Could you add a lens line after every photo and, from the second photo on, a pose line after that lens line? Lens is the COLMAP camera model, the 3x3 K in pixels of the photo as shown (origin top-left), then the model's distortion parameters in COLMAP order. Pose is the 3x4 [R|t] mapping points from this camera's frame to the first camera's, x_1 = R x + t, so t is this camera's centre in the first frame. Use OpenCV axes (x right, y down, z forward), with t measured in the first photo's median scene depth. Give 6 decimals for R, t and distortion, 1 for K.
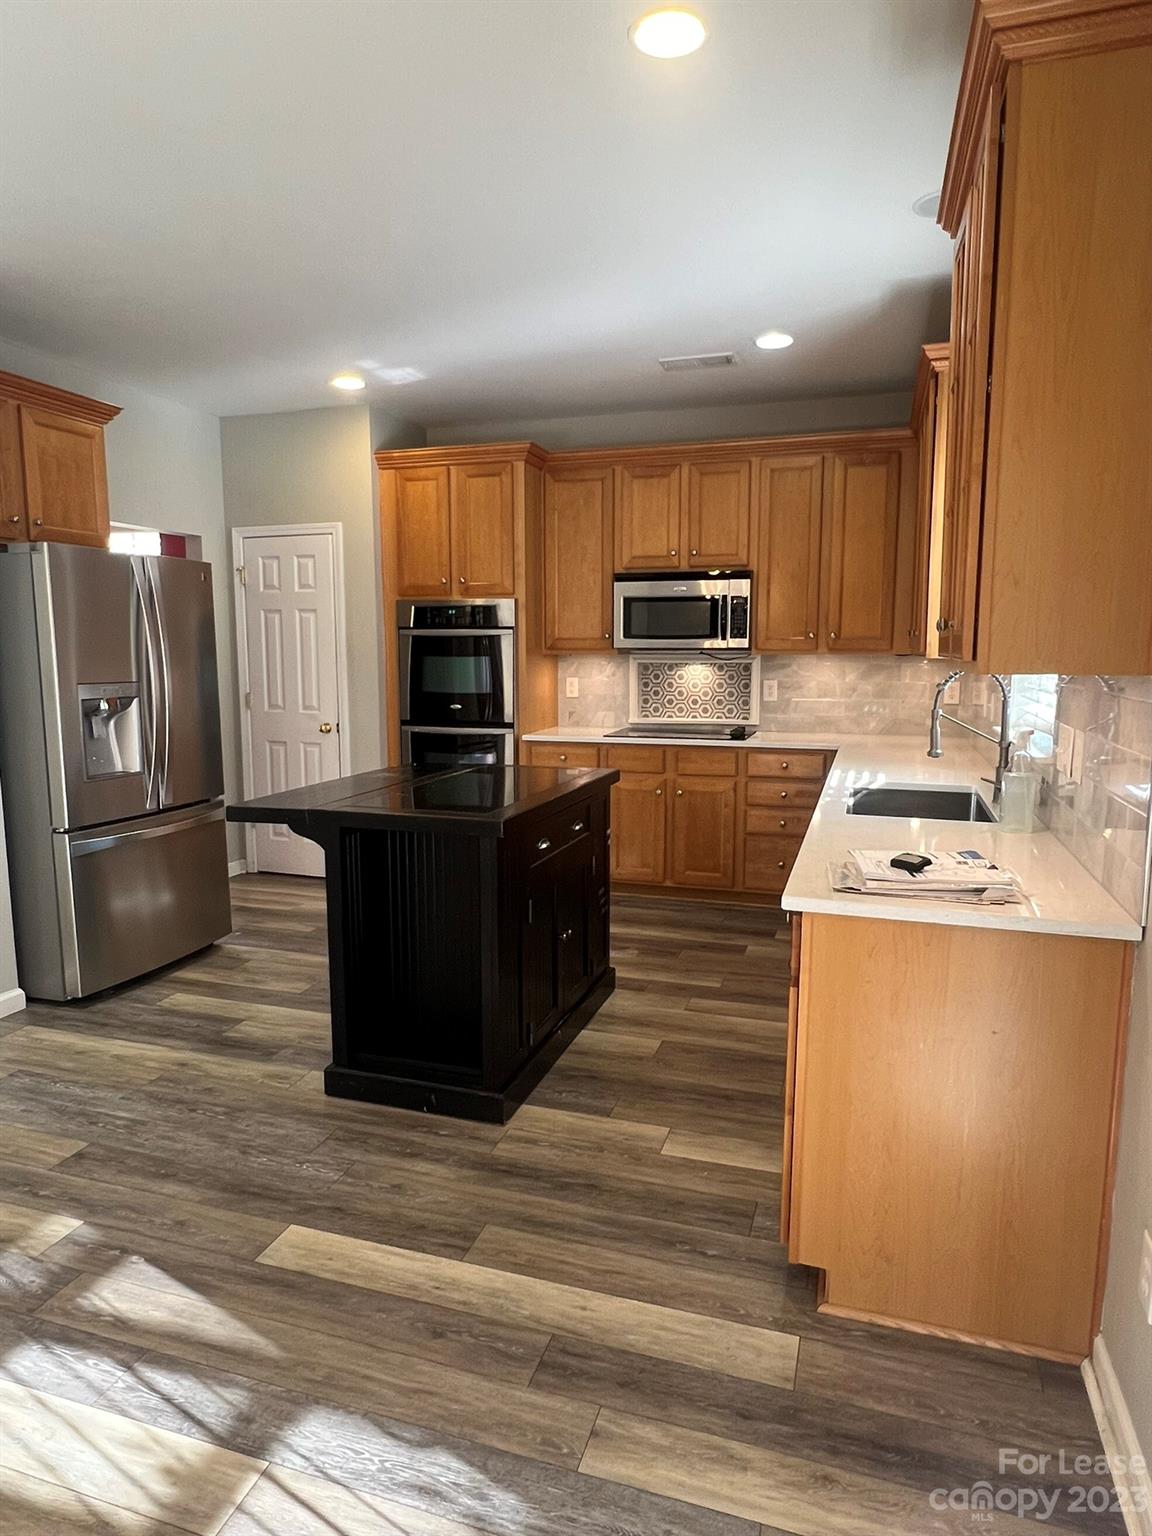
lens RADIAL K [[940.0, 0, 573.2], [0, 940.0, 769.4], [0, 0, 1]] dist [-0.001259, -0.000024]
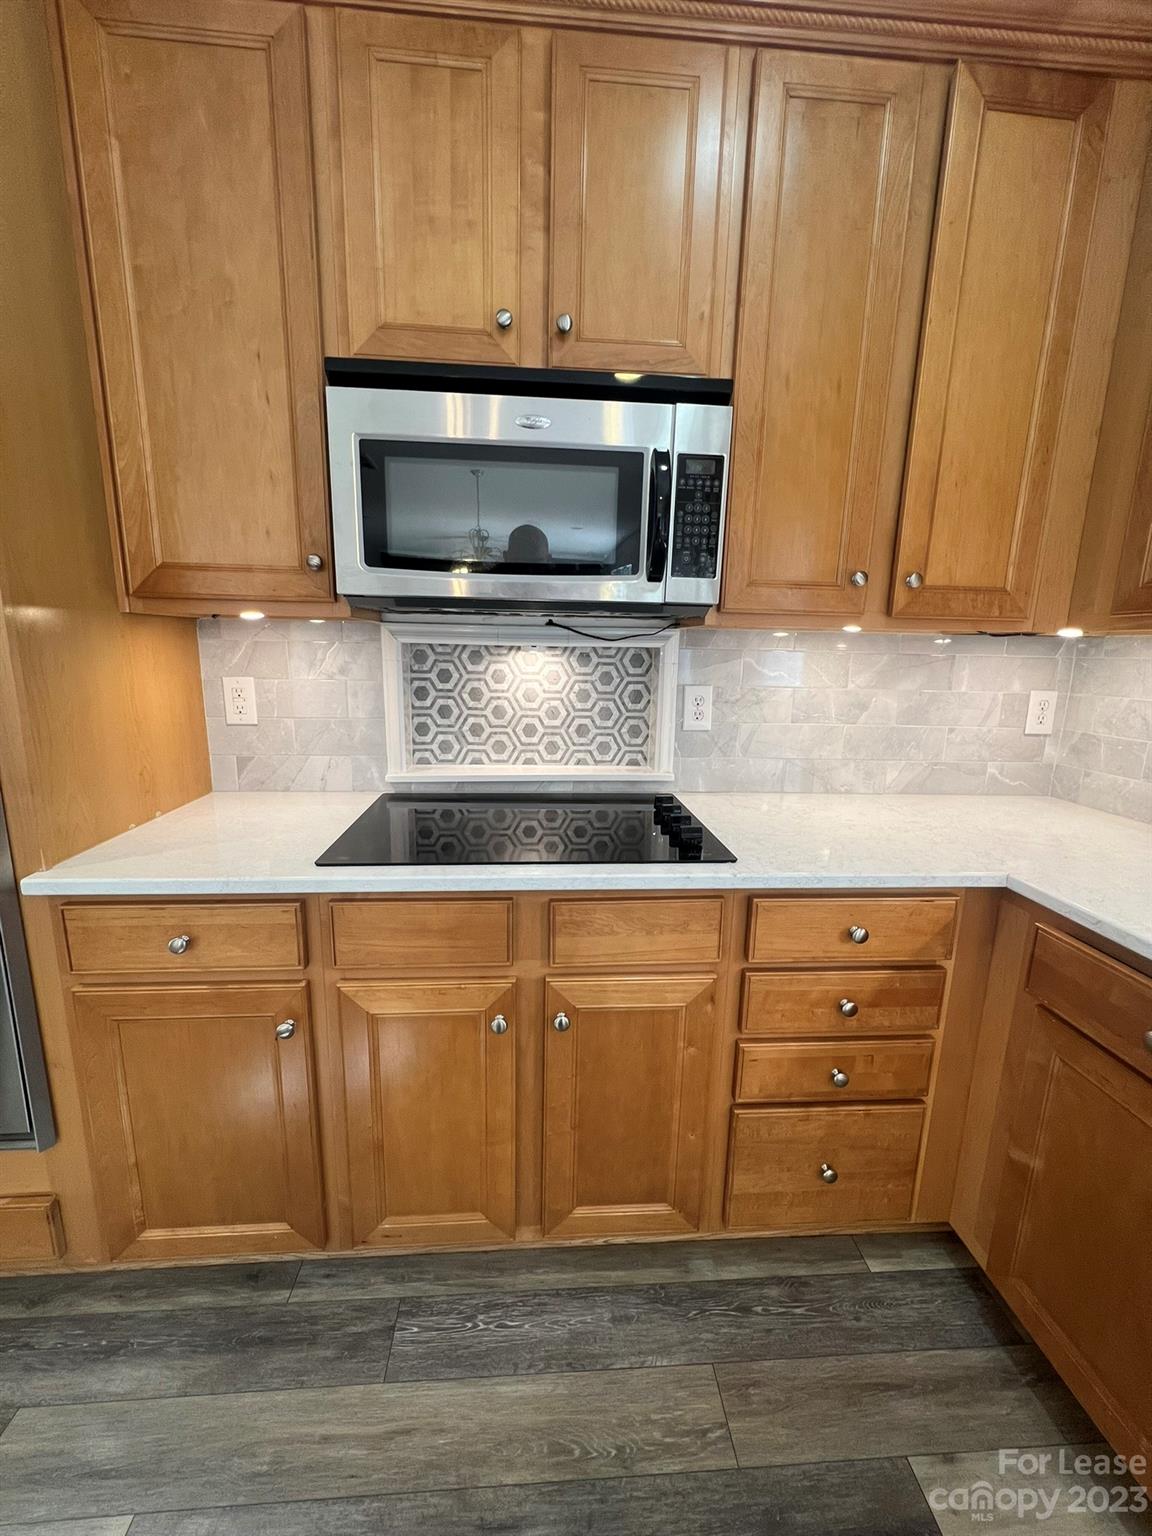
lens RADIAL K [[622.9, 0, 579.3], [0, 622.9, 775.3], [0, 0, 1]] dist [-0.003239, 0.000324]
pose [[0.926650, -0.054558, 0.371944, 0.036925], [0.027436, 0.996589, 0.077830, -0.078154], [-0.374922, -0.061917, 0.924986, 0.749246]]
